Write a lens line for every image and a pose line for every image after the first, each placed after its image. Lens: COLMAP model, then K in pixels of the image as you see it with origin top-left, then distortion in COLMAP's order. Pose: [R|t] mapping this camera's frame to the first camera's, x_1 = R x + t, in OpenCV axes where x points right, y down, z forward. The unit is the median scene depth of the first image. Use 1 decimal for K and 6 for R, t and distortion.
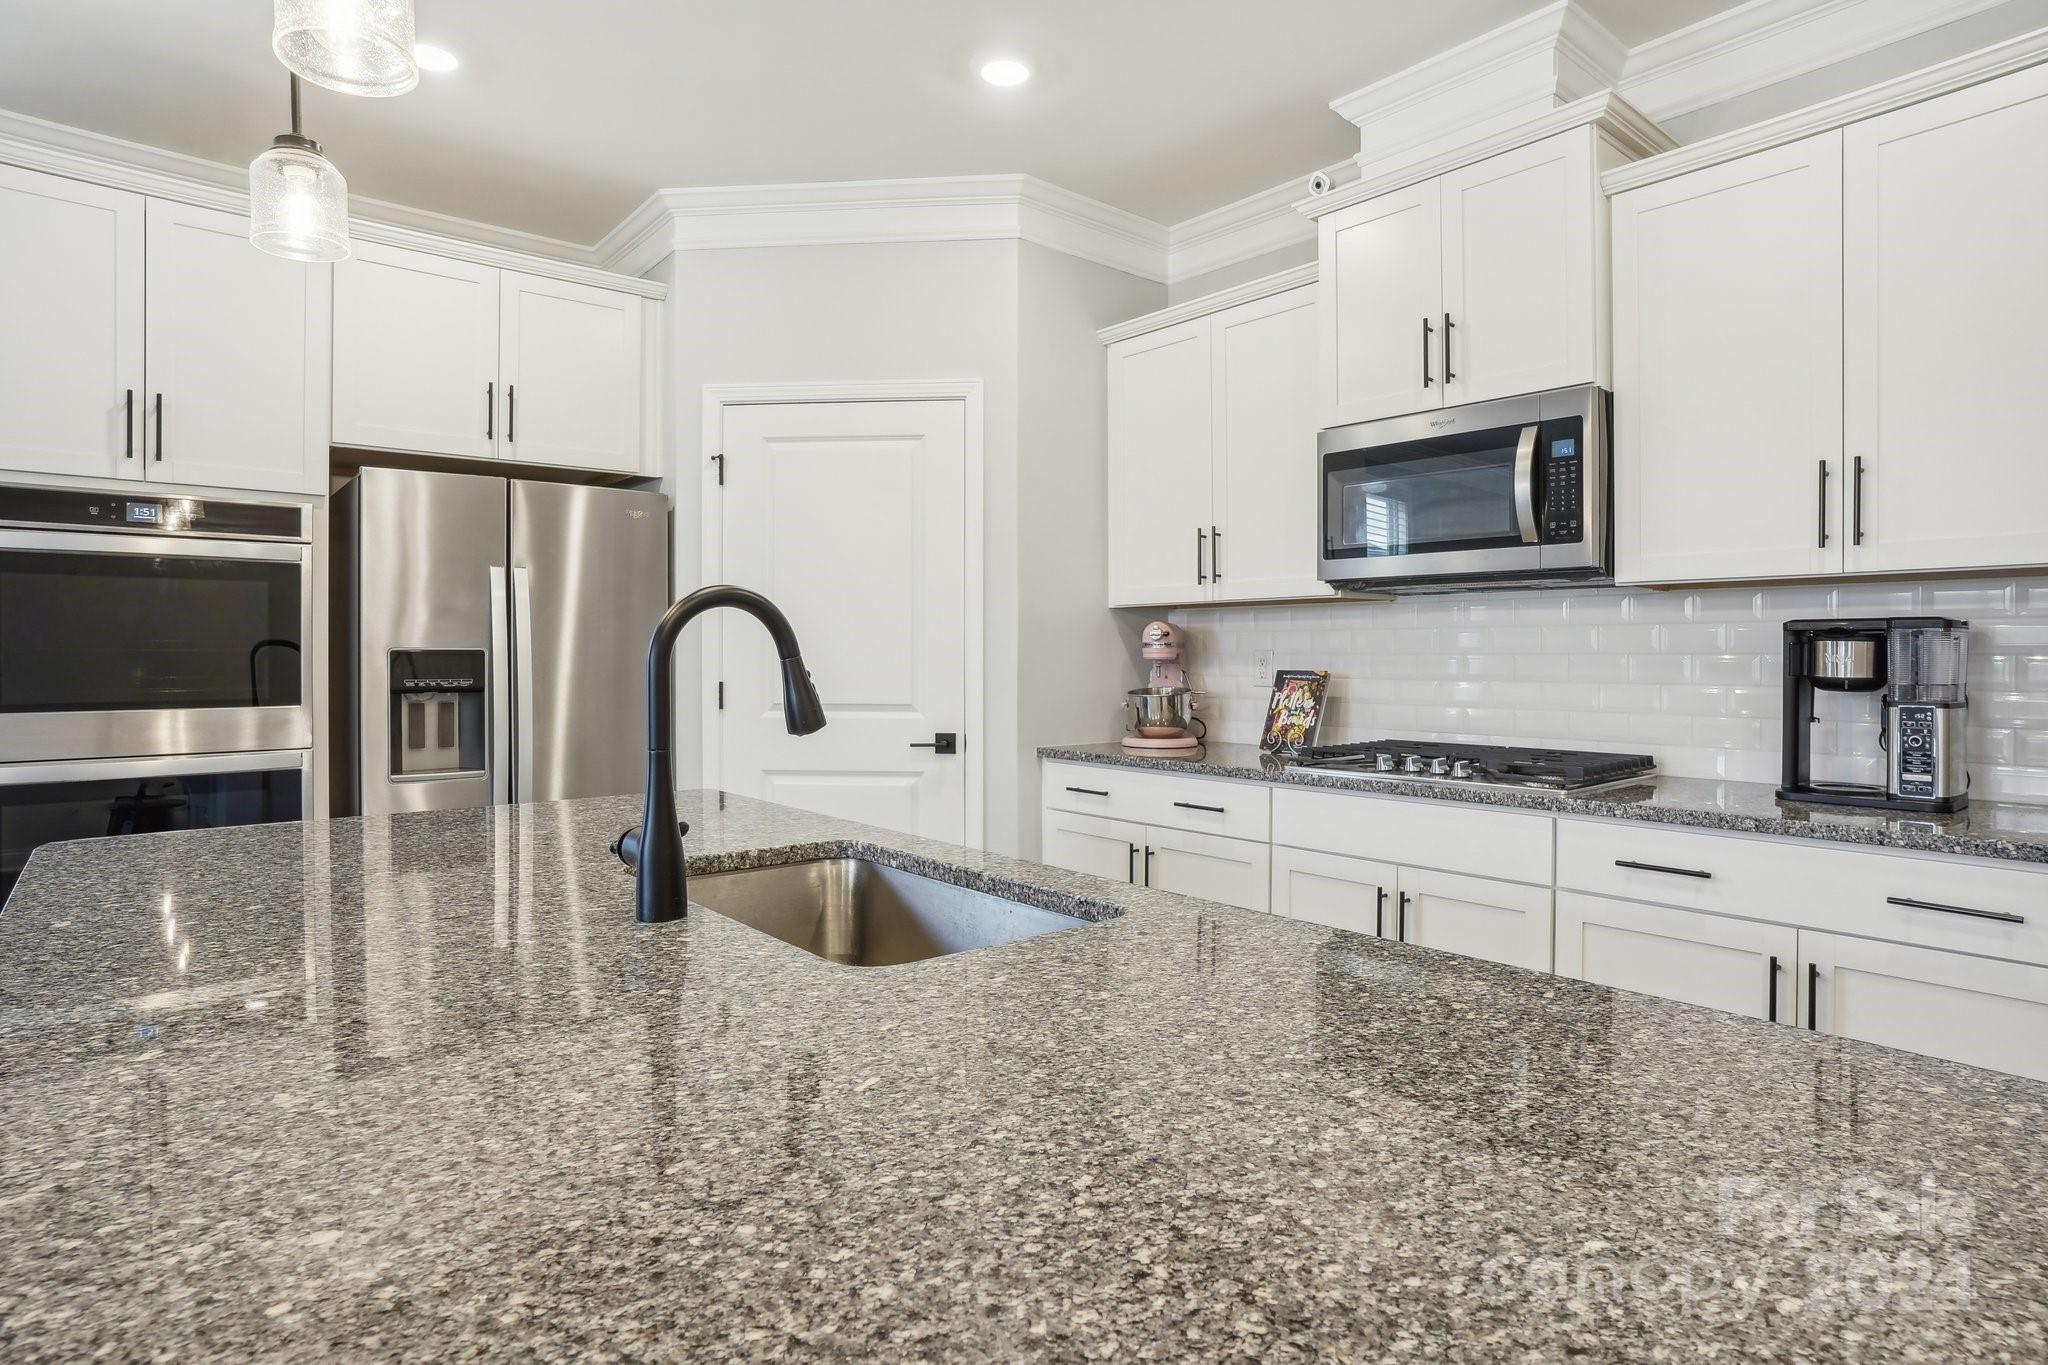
lens RADIAL K [[1108.3, 0, 1034.3], [0, 1108.3, 651.5], [0, 0, 1]] dist [-0.058972, 0.021500]
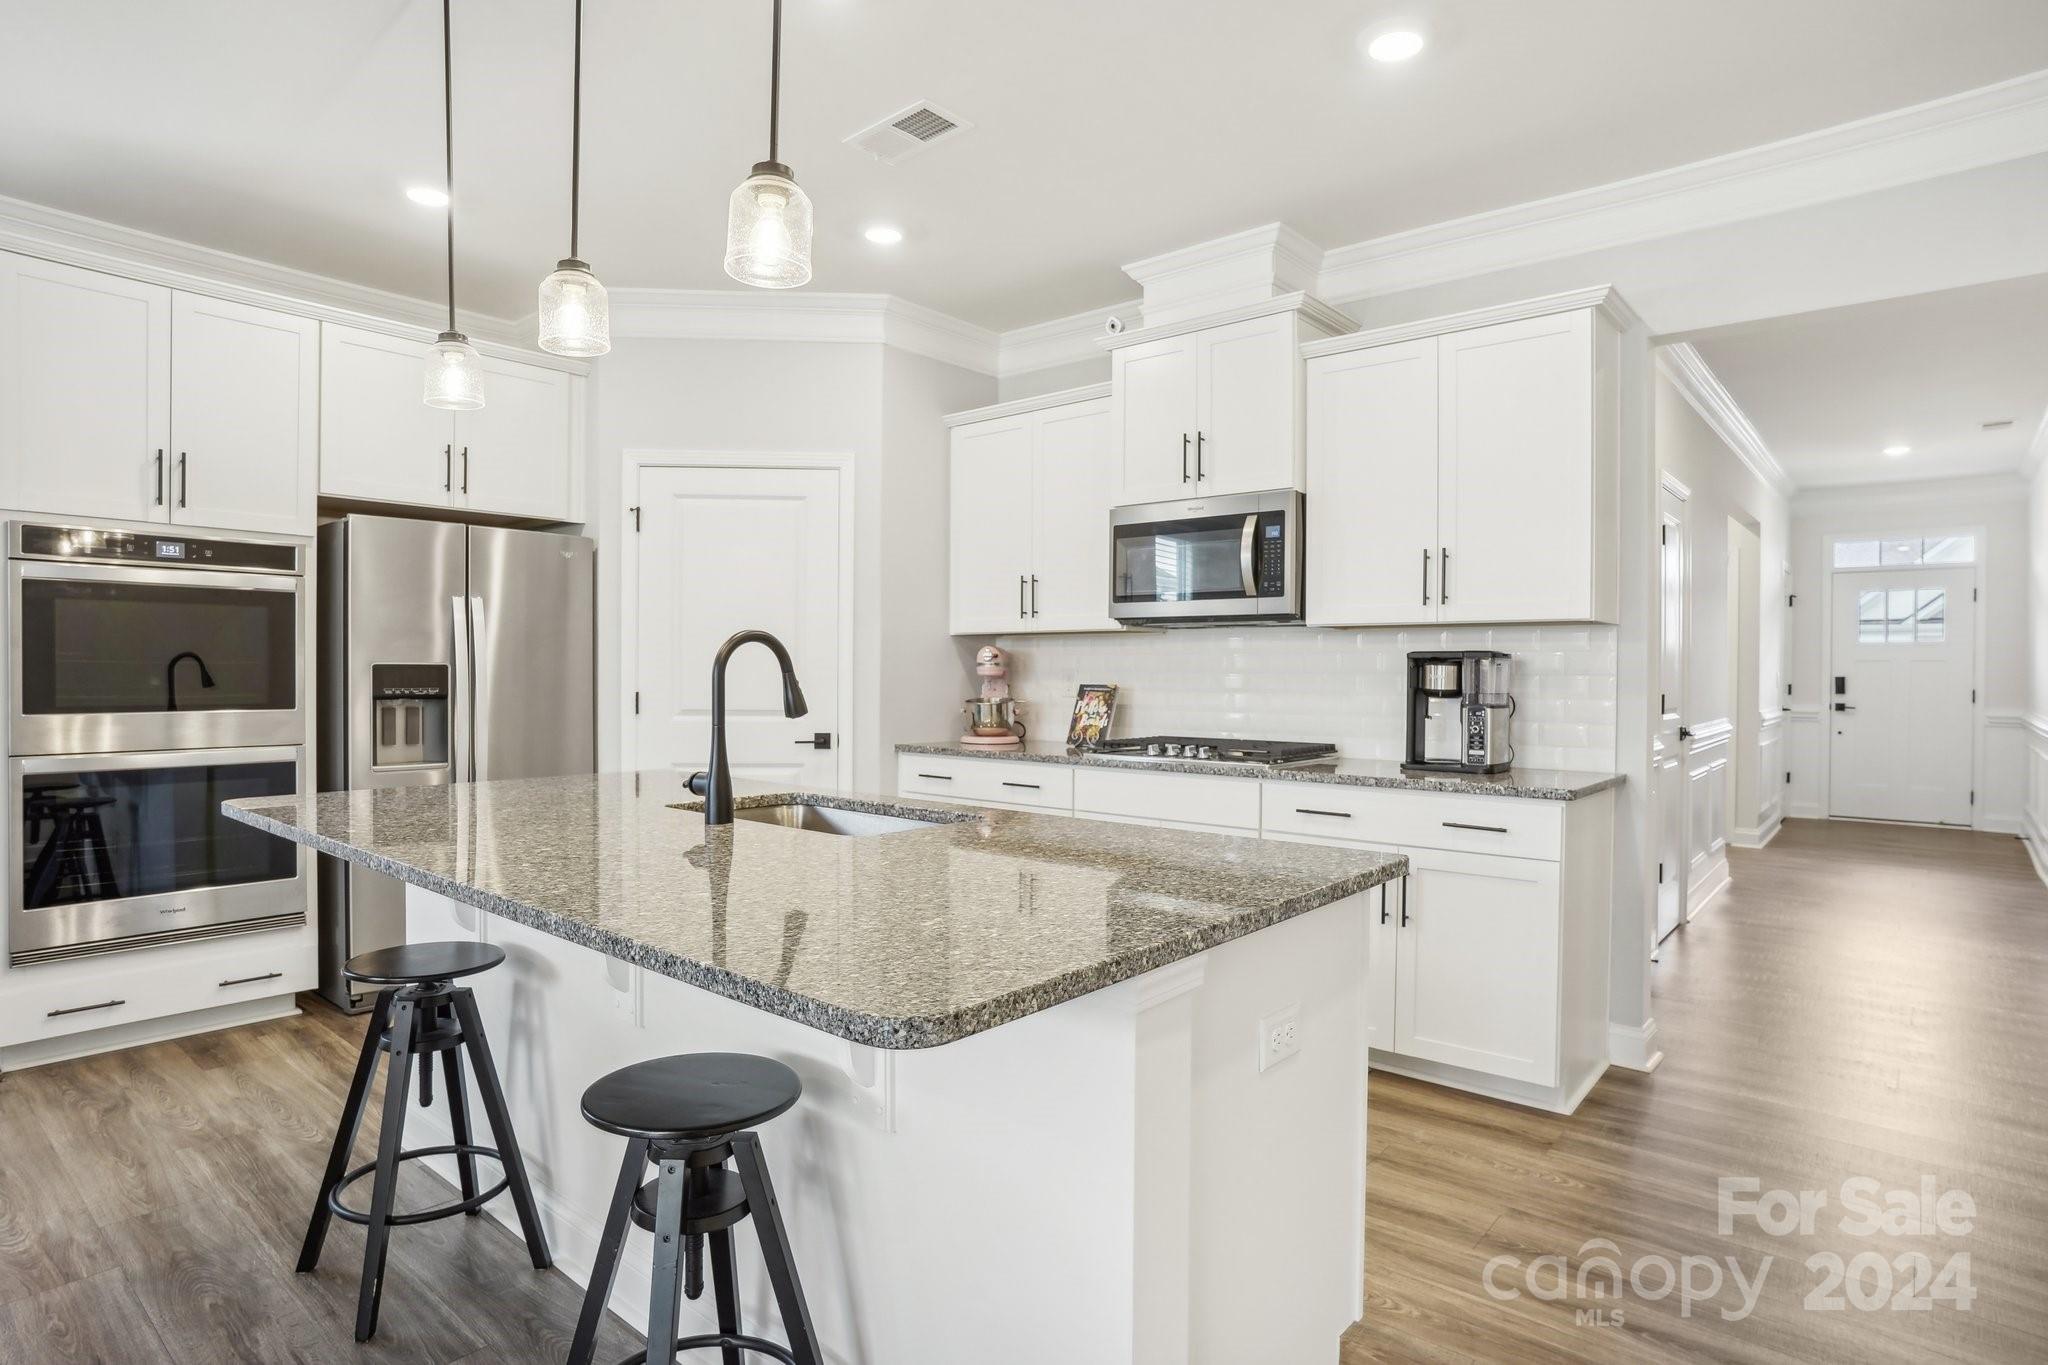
lens RADIAL K [[1108.3, 0, 1029.2], [0, 1108.3, 672.4], [0, 0, 1]] dist [-0.058972, 0.021500]
pose [[0.986853, 0.005695, 0.161519, -0.060055], [-0.006265, 0.999976, 0.003024, -0.000672], [-0.161498, -0.003996, 0.986865, -0.329916]]
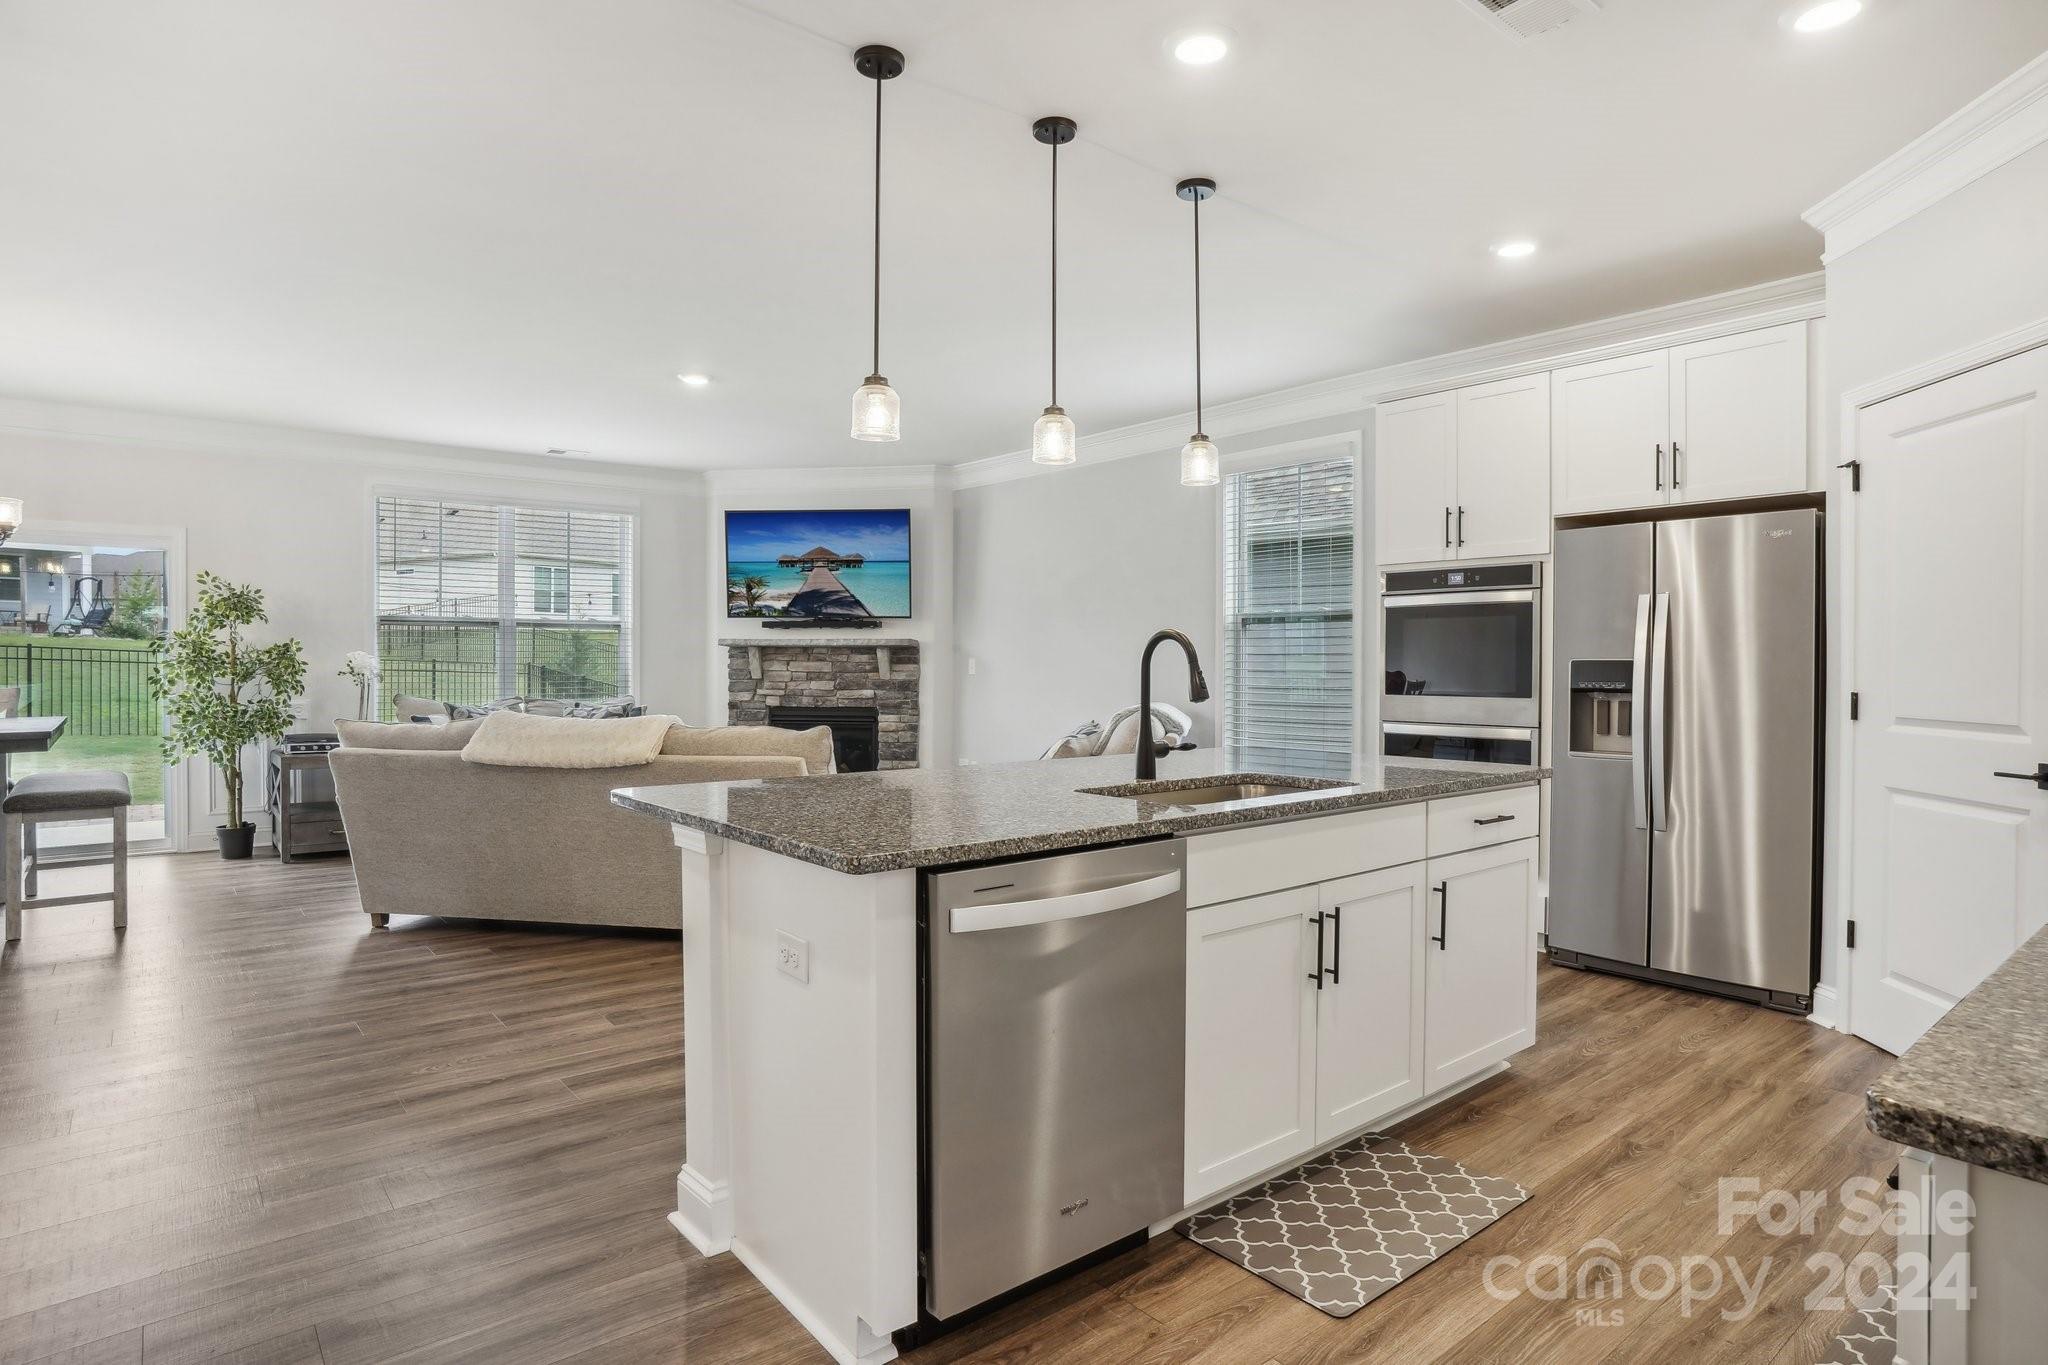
lens RADIAL K [[1108.3, 0, 1036.7], [0, 1108.3, 671.7], [0, 0, 1]] dist [-0.058972, 0.021500]
pose [[-0.017307, 0.006635, -0.999828, 0.817624], [0.000414, 0.999978, 0.006629, 0.003185], [0.999850, -0.000299, -0.017310, 0.345485]]
